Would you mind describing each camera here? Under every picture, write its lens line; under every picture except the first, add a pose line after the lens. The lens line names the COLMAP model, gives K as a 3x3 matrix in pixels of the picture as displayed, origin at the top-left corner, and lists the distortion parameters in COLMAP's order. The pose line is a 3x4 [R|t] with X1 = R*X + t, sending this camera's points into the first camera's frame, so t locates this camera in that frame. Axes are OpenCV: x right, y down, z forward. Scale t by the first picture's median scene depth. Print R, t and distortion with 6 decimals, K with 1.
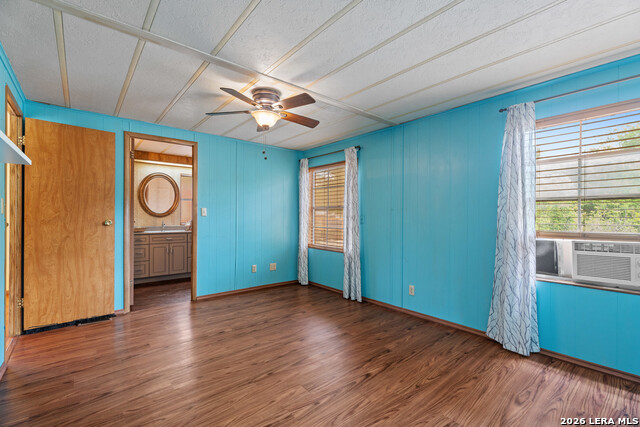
lens RADIAL K [[287.1, 0, 324.4], [0, 287.1, 213.7], [0, 0, 1]] dist [-0.010611, -0.000870]
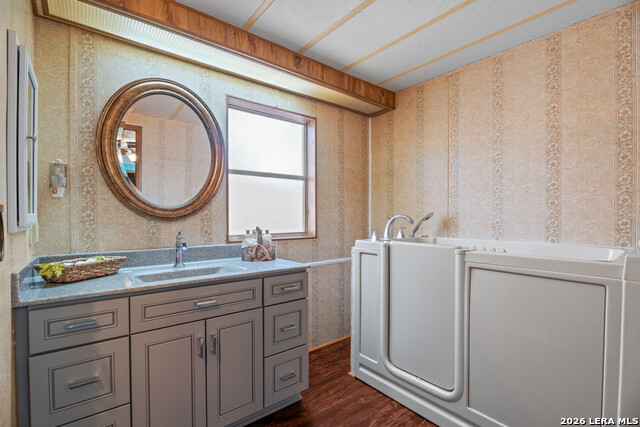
lens RADIAL K [[287.1, 0, 314.6], [0, 287.1, 216.0], [0, 0, 1]] dist [-0.010611, -0.000870]
pose [[0.999638, 0.000754, -0.026881, -0.383099], [-0.000492, 0.999952, 0.009762, 0.003774], [0.026887, -0.009745, 0.999591, 0.648784]]
